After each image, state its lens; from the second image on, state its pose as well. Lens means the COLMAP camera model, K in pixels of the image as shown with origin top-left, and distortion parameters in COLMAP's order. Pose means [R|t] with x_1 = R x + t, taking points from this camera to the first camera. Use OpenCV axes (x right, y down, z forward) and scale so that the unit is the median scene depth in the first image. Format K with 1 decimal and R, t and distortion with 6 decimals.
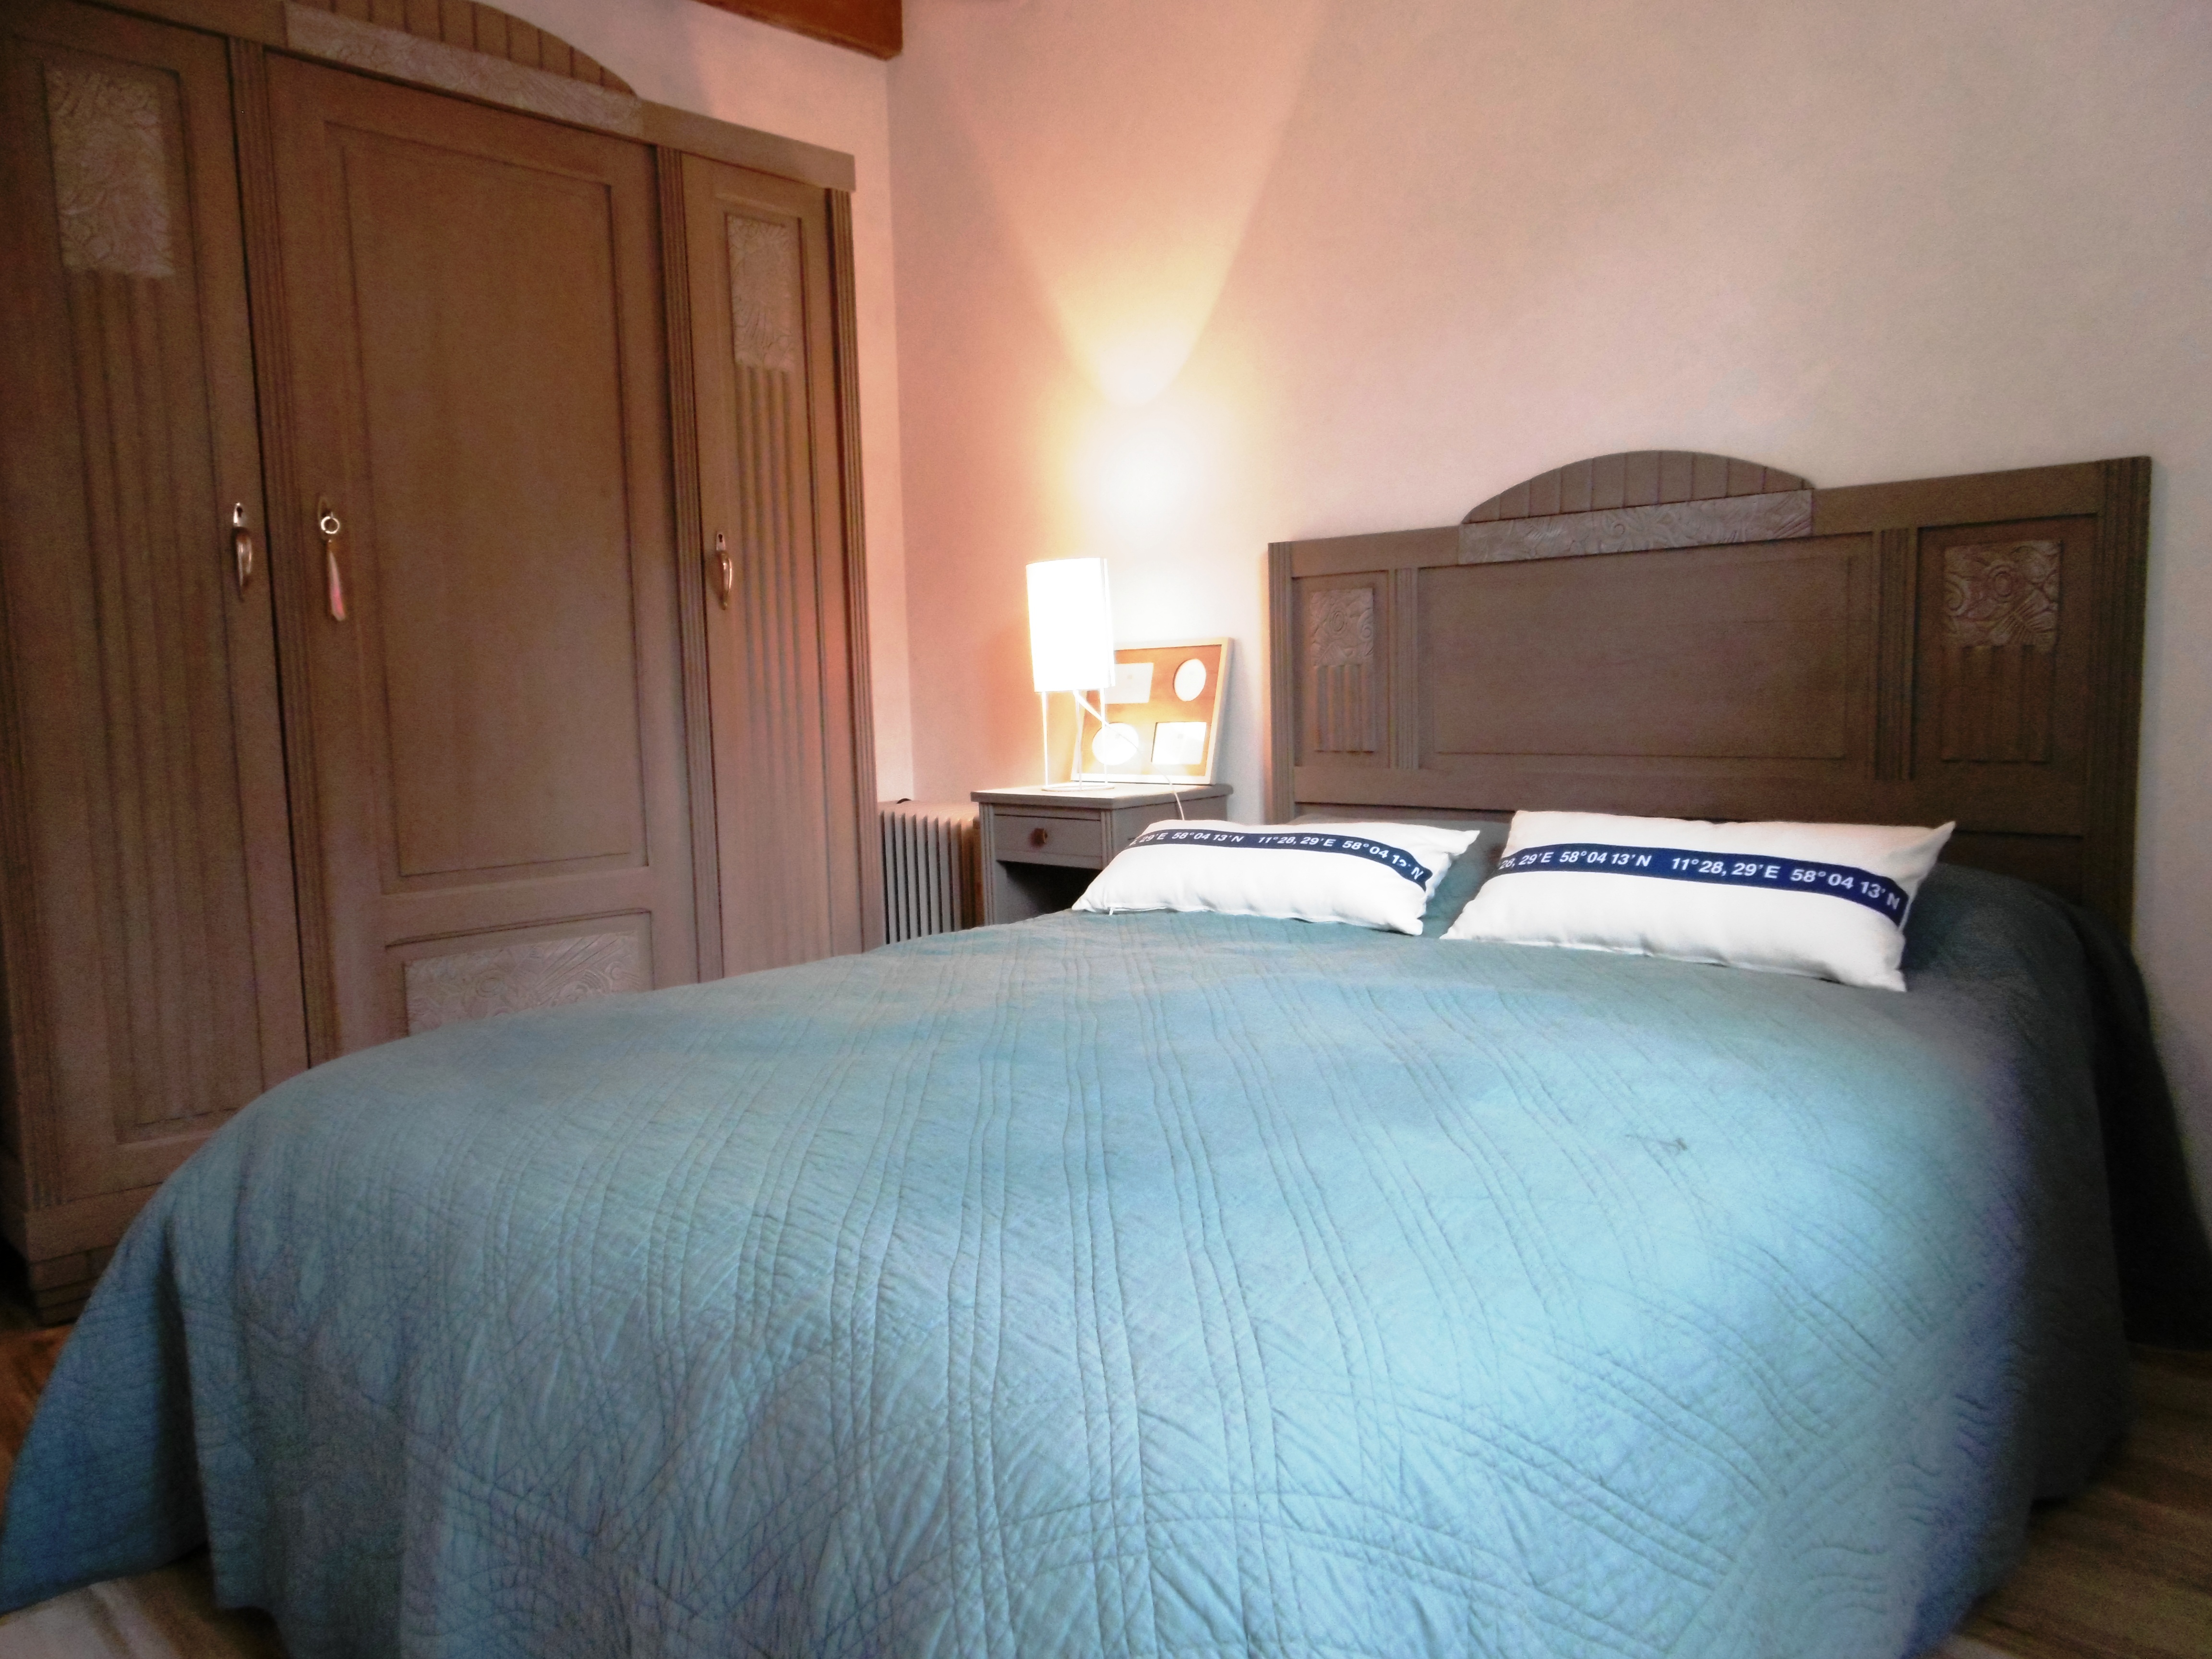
lens RADIAL K [[1571.6, 0, 1107.3], [0, 1571.6, 829.9], [0, 0, 1]] dist [0.002968, 0.011058]
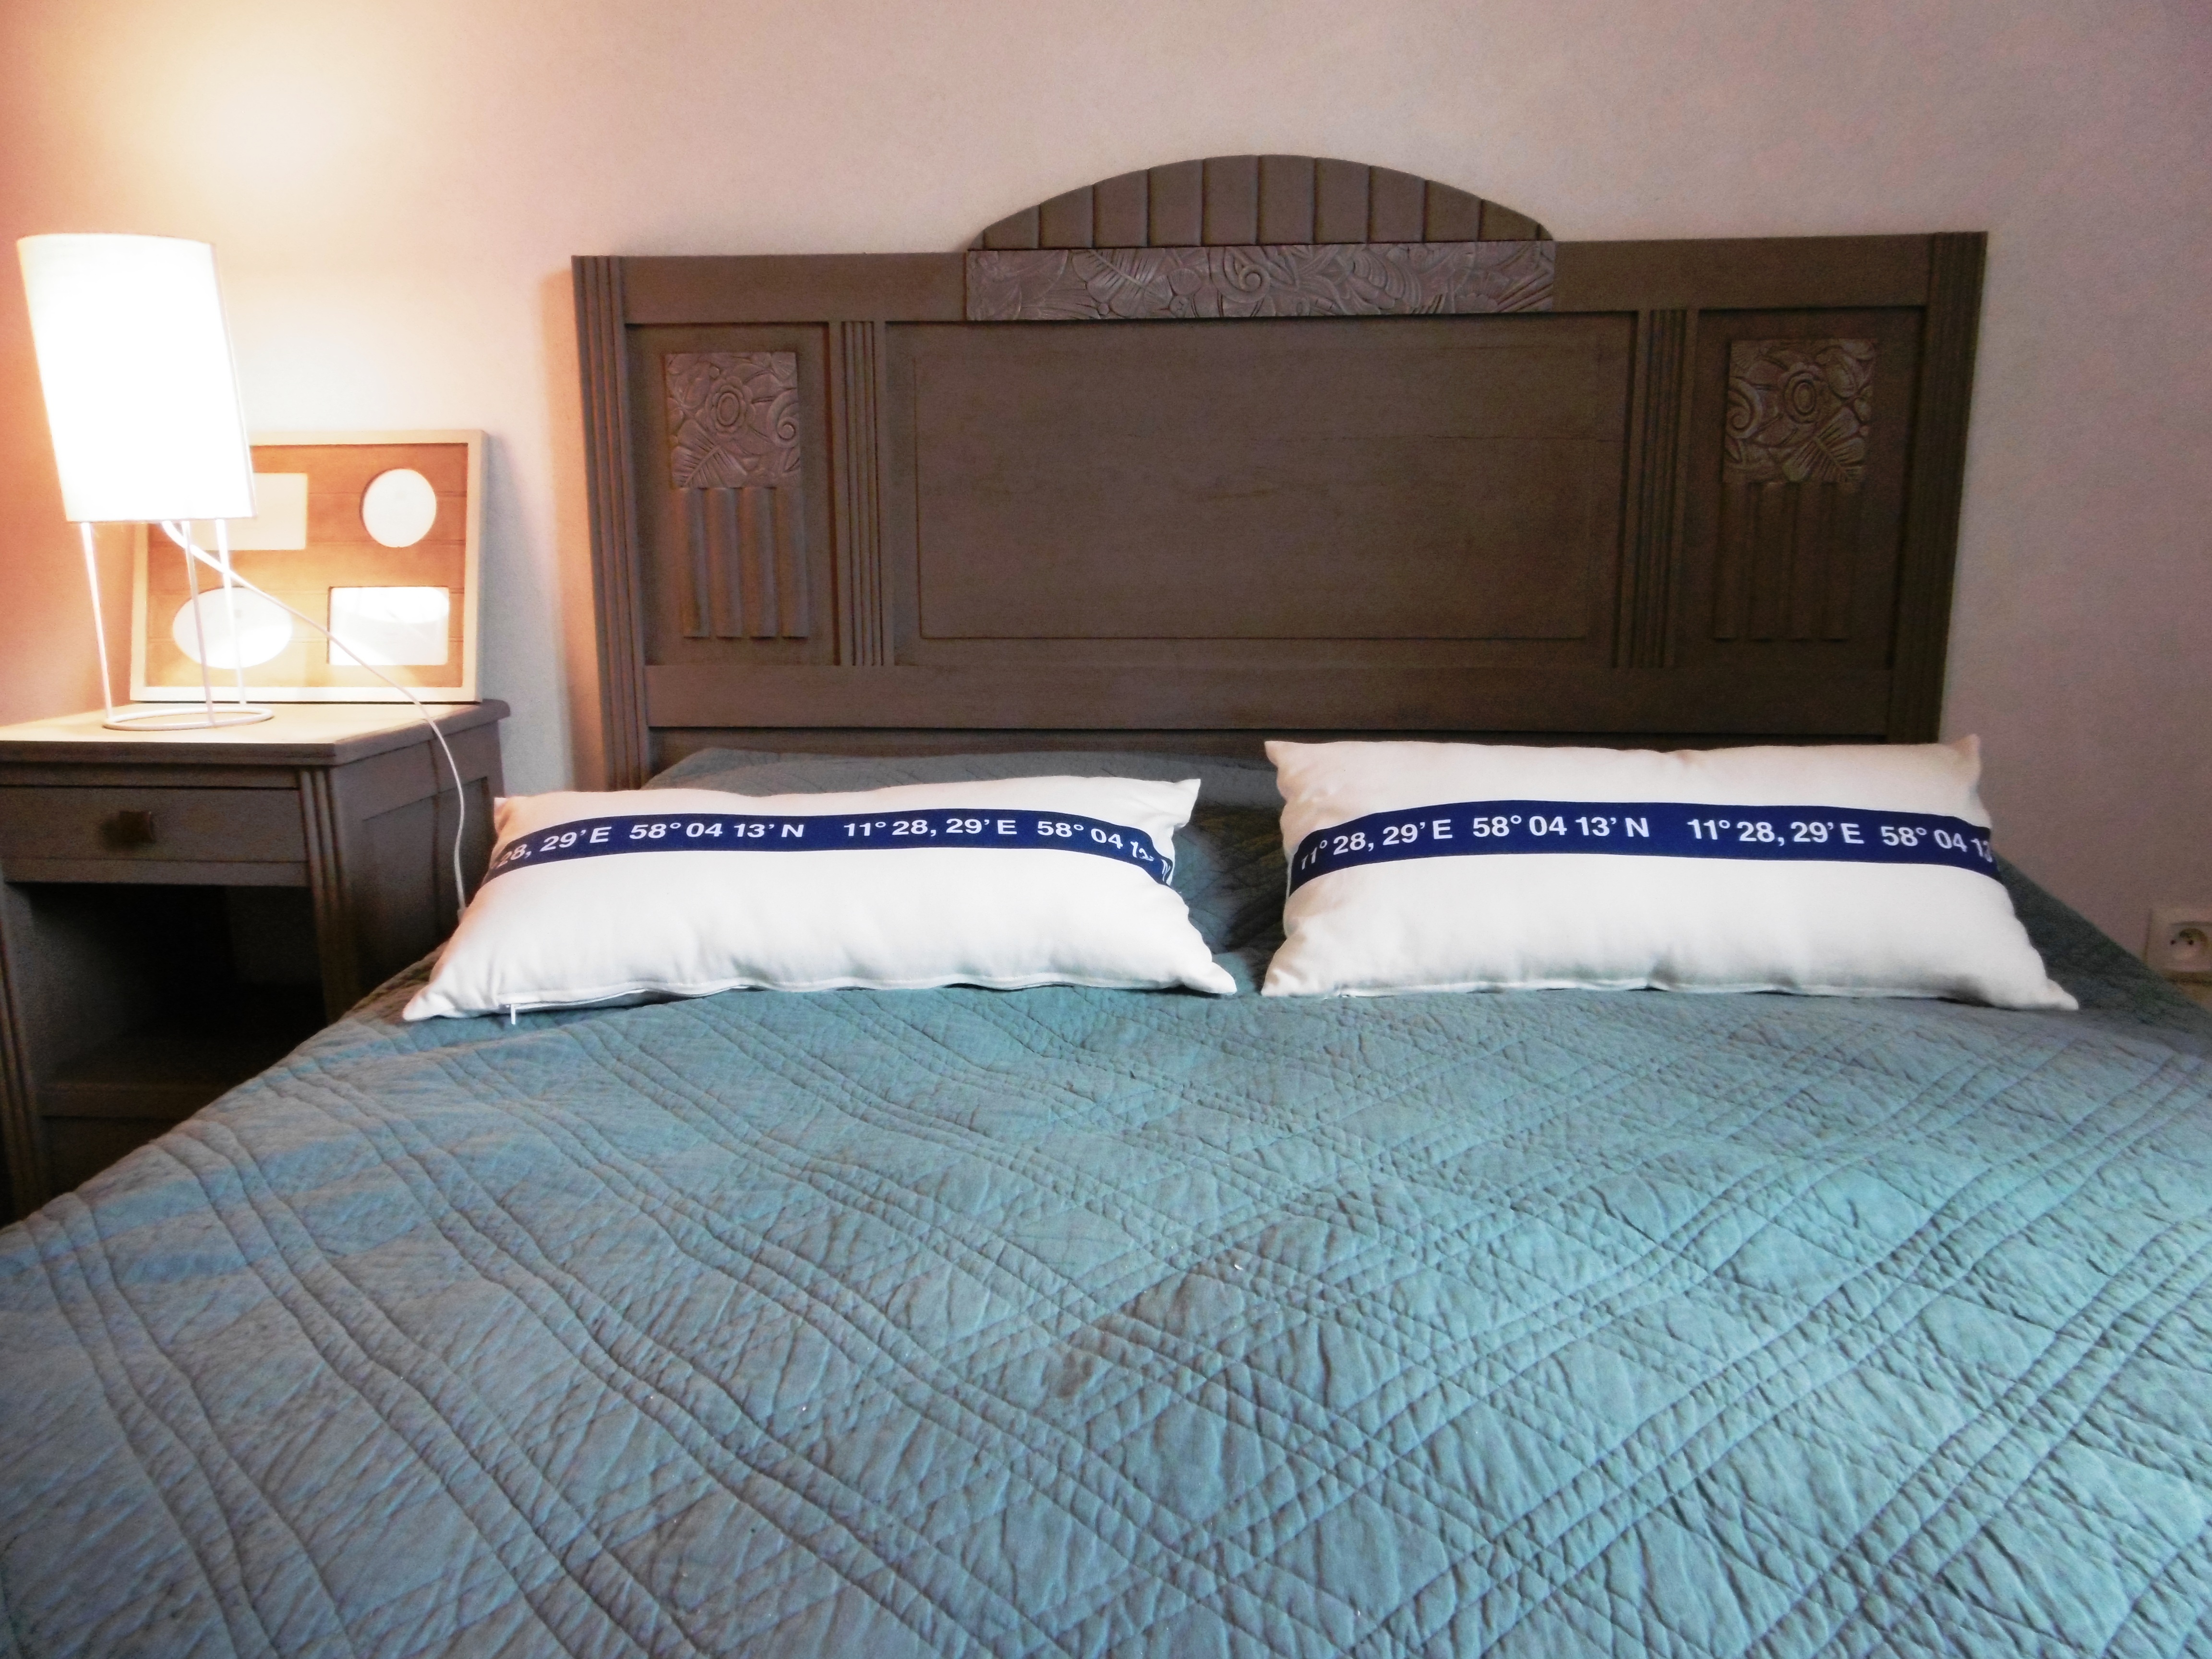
lens RADIAL K [[1571.6, 0, 1102.6], [0, 1571.6, 832.8], [0, 0, 1]] dist [0.002968, 0.011058]
pose [[0.772088, -0.099730, 0.627642, -0.151172], [0.044404, 0.993662, 0.103266, -0.040347], [-0.633963, -0.051860, 0.771623, 0.574230]]
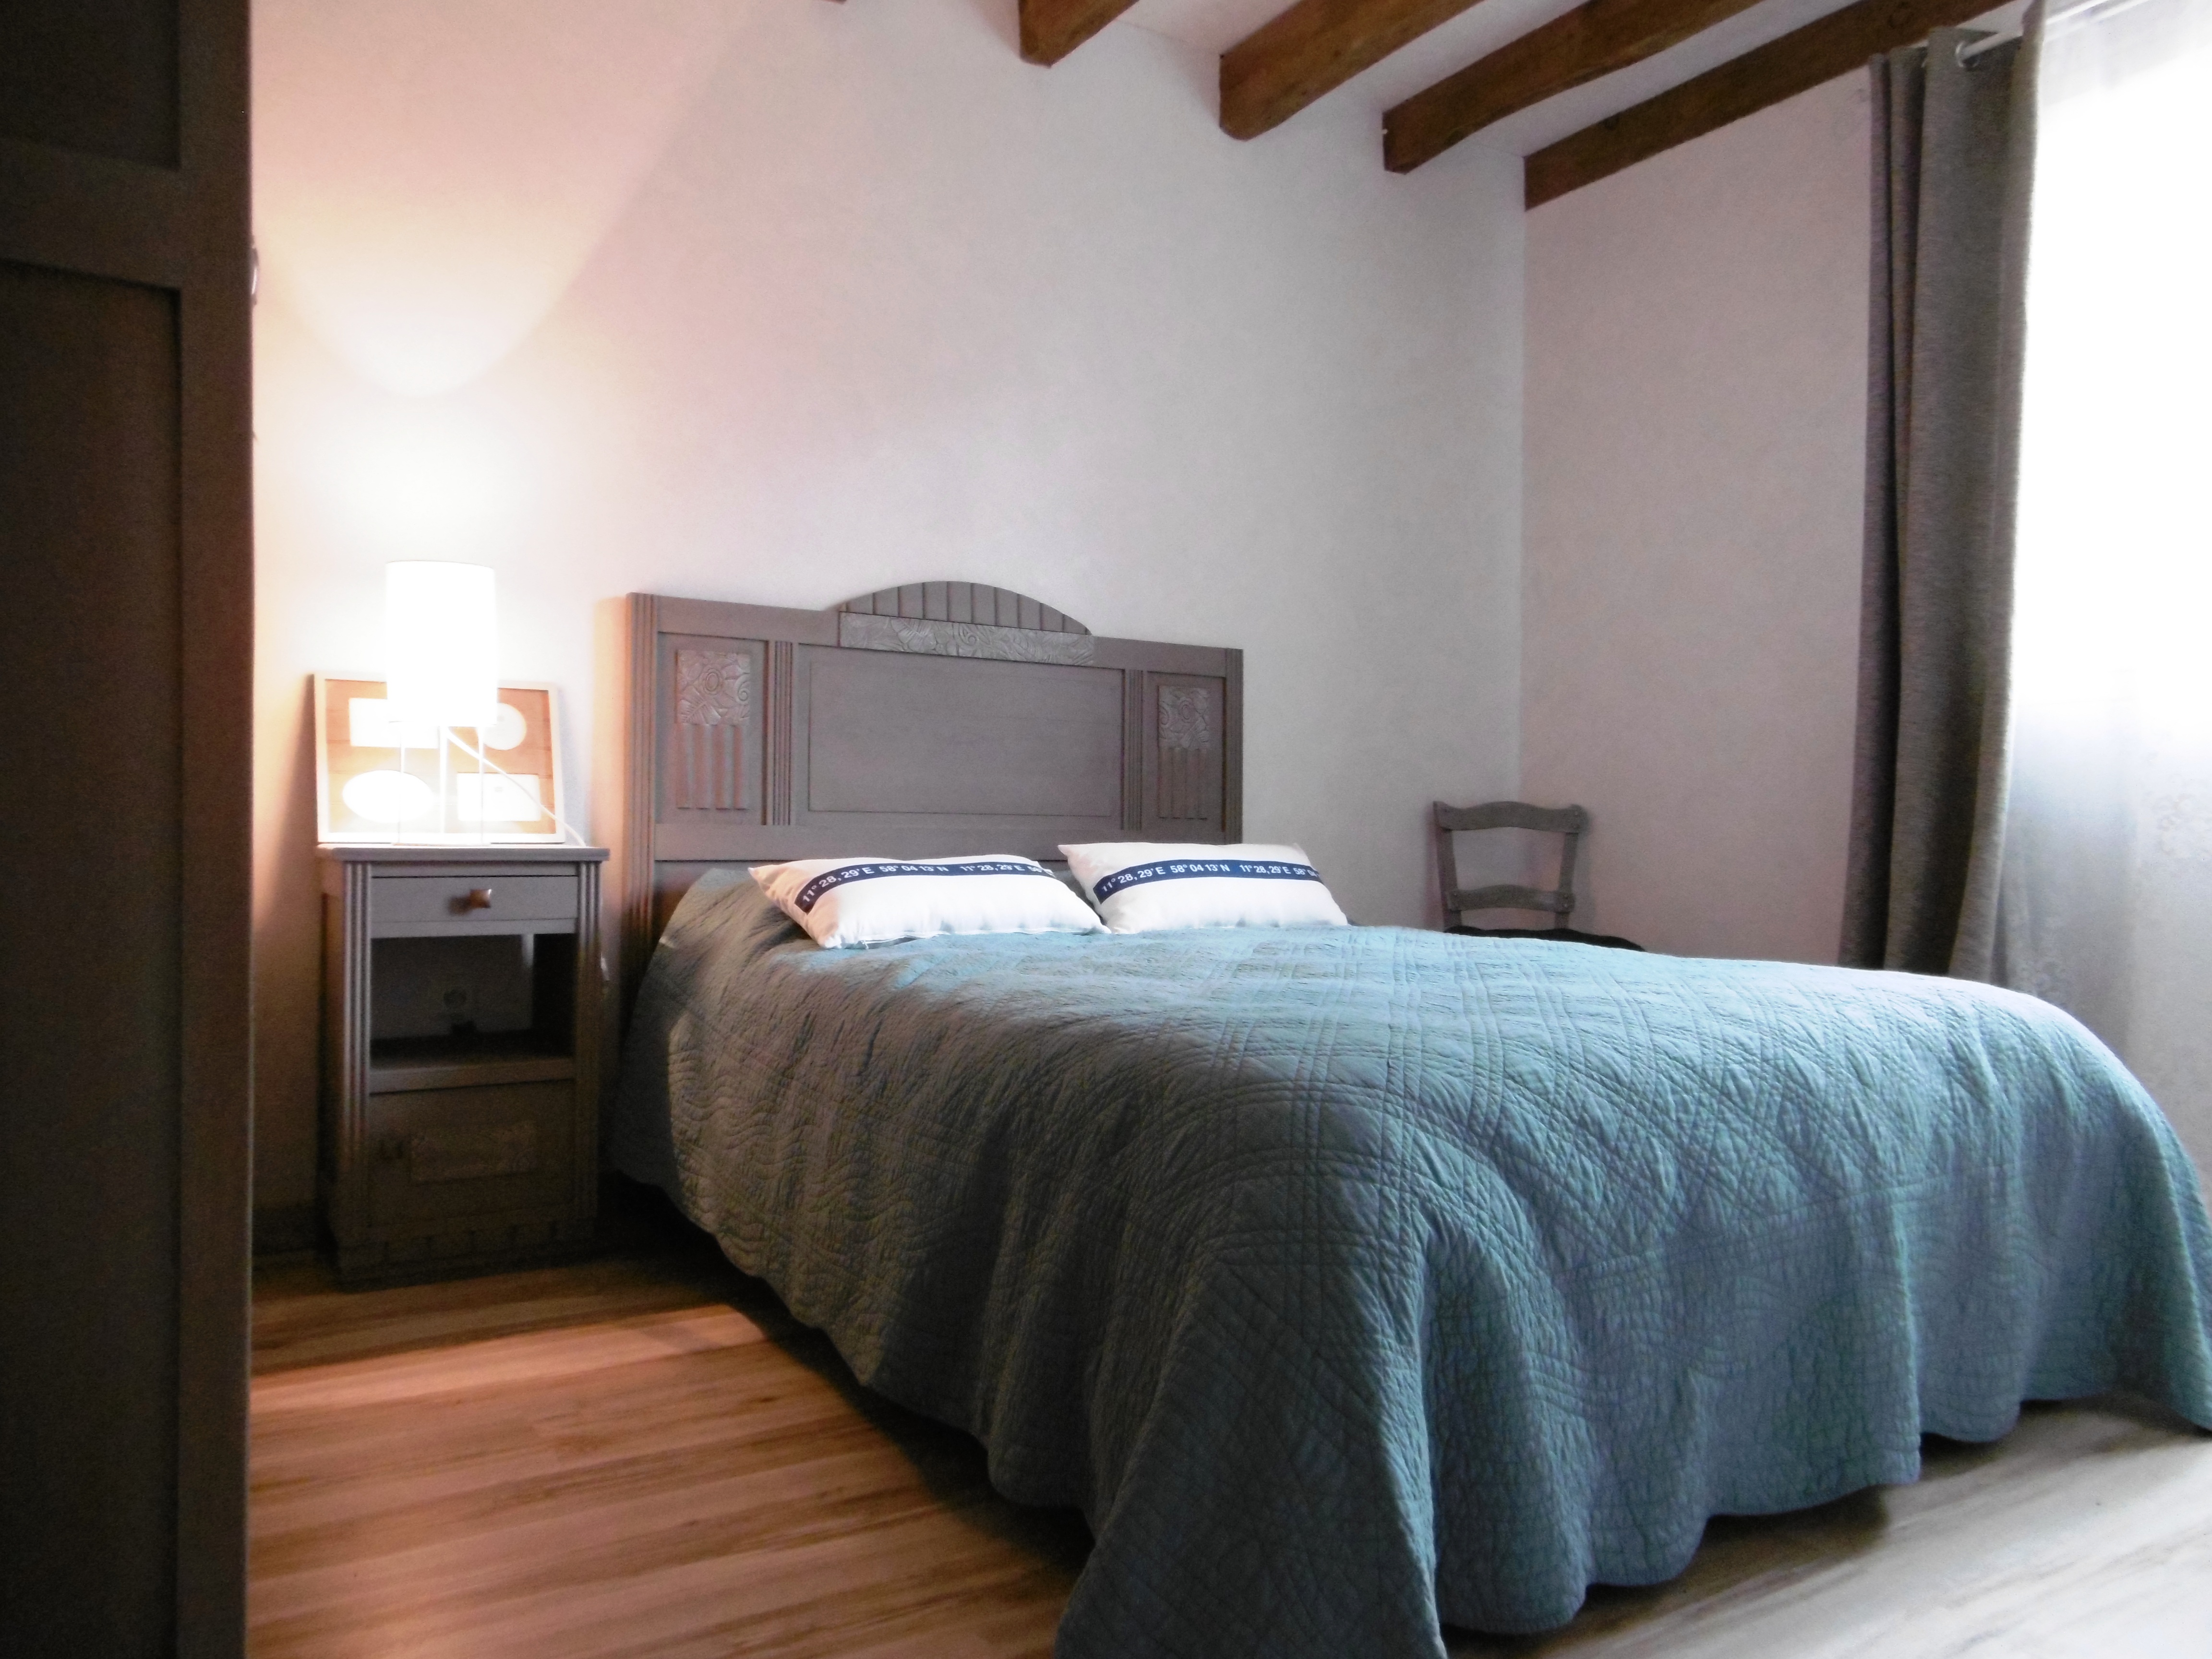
lens RADIAL K [[1571.6, 0, 1105.4], [0, 1571.6, 836.2], [0, 0, 1]] dist [0.002968, 0.011058]
pose [[0.233016, 0.030244, 0.972003, -0.970908], [0.076345, 0.995862, -0.049288, 0.046426], [-0.969472, 0.085693, 0.229743, 0.648828]]
